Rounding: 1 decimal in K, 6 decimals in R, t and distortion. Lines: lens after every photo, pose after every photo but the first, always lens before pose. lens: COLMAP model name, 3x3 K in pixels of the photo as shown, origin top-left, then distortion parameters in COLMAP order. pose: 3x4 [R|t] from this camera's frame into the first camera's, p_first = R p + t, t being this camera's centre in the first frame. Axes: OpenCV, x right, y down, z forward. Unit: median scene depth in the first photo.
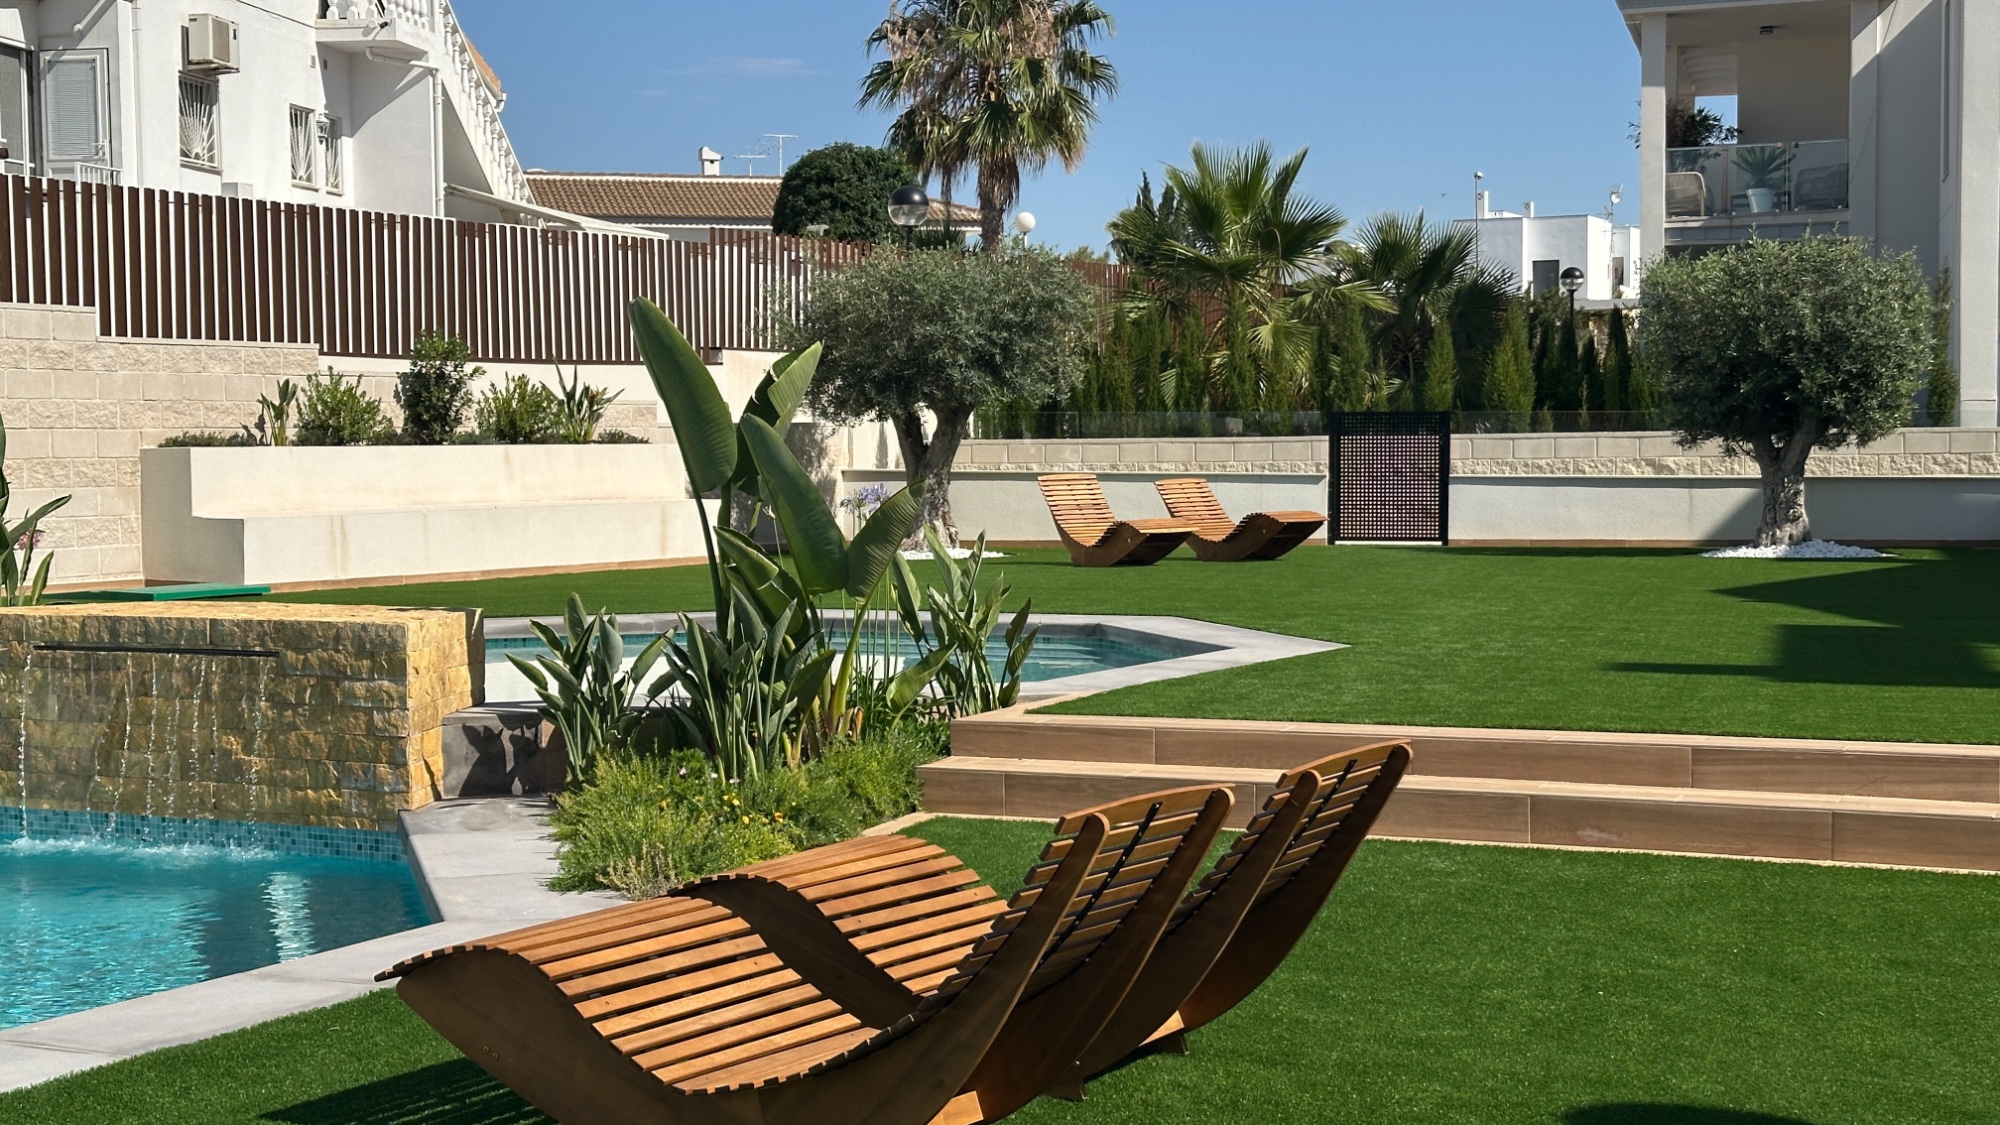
lens RADIAL K [[2775.3, 0, 985.3], [0, 2775.3, 564.4], [0, 0, 1]] dist [0.134903, -0.095239]
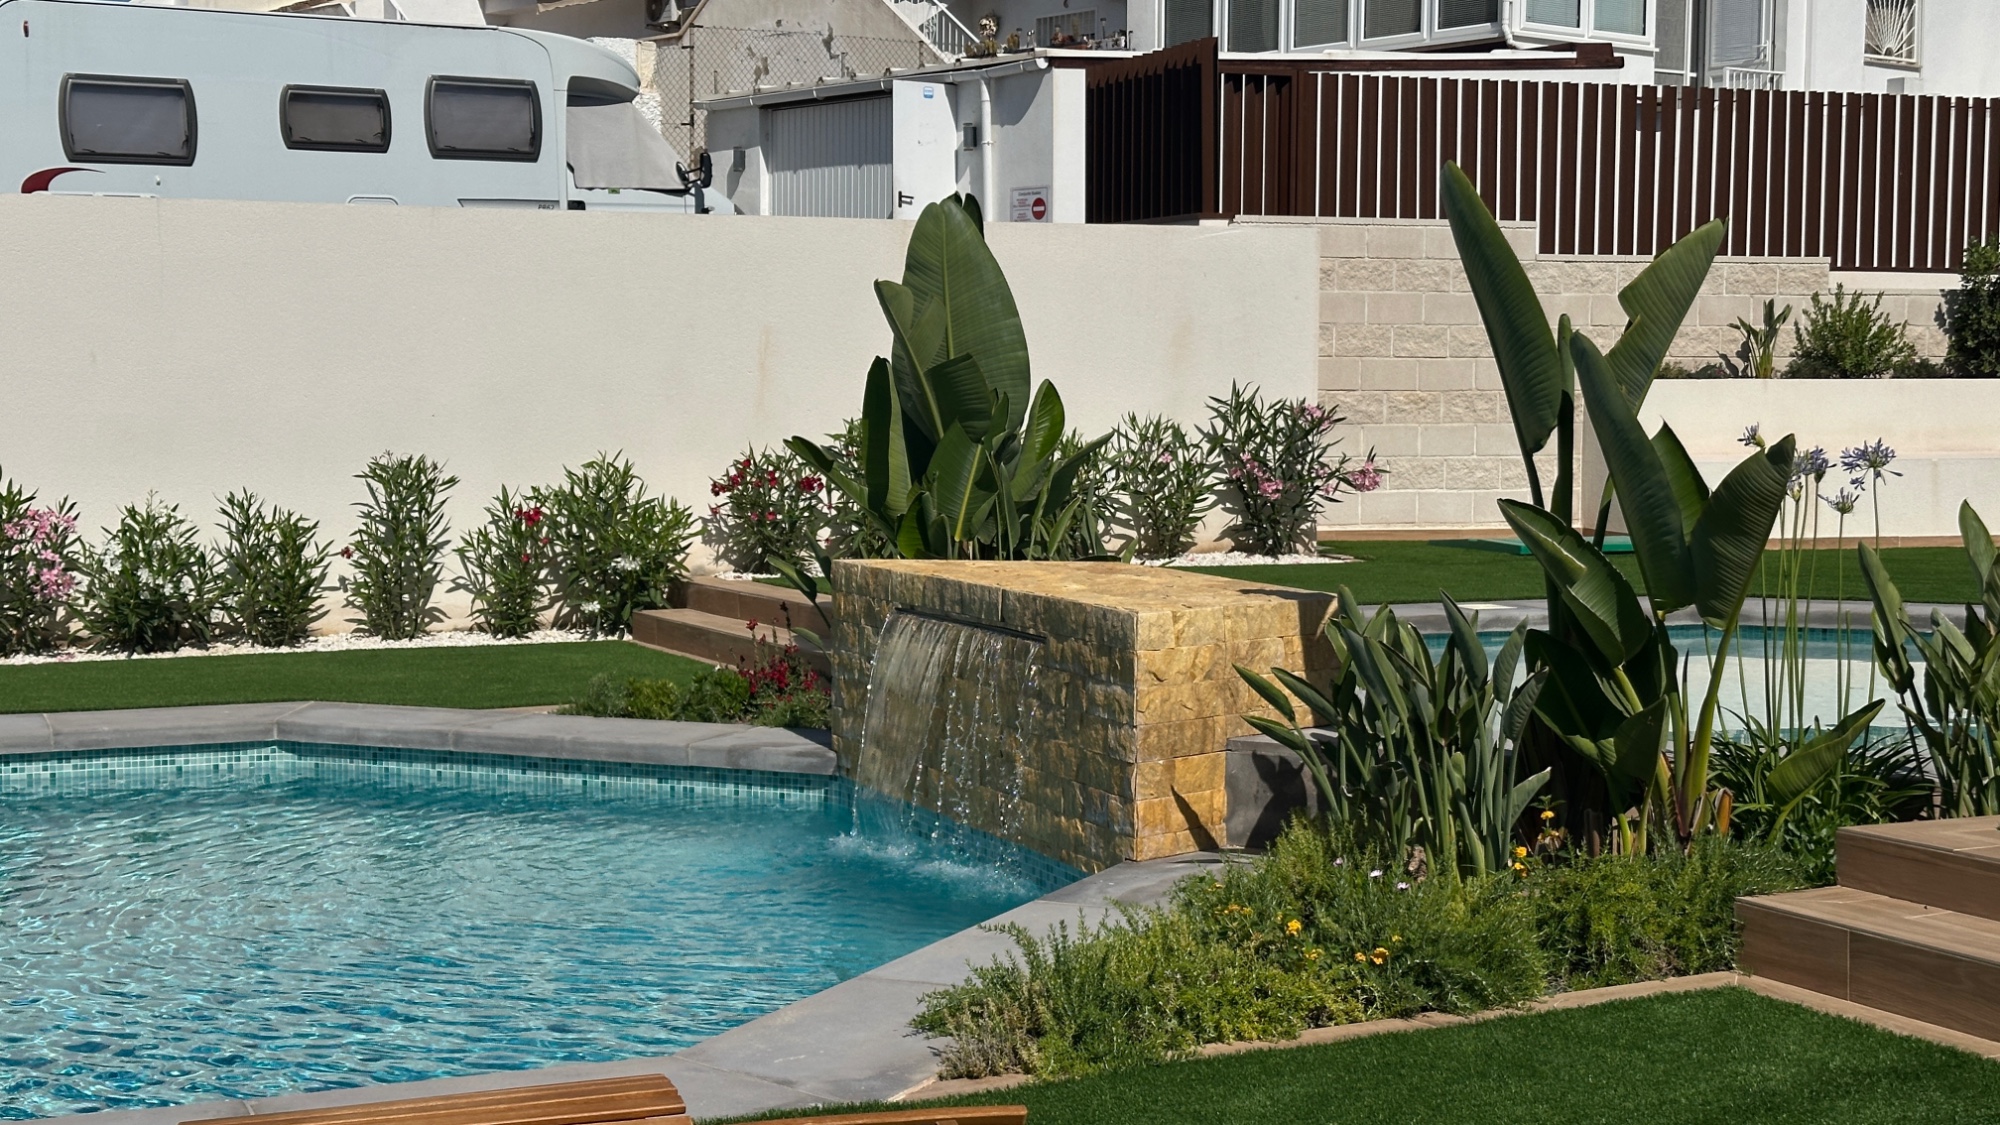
lens RADIAL K [[2775.3, 0, 985.3], [0, 2775.3, 564.4], [0, 0, 1]] dist [0.134903, -0.095239]
pose [[0.769042, 0.054234, -0.636893, 0.103588], [-0.038968, 0.998519, 0.037973, -0.008153], [0.638009, -0.004385, 0.770016, 0.174505]]
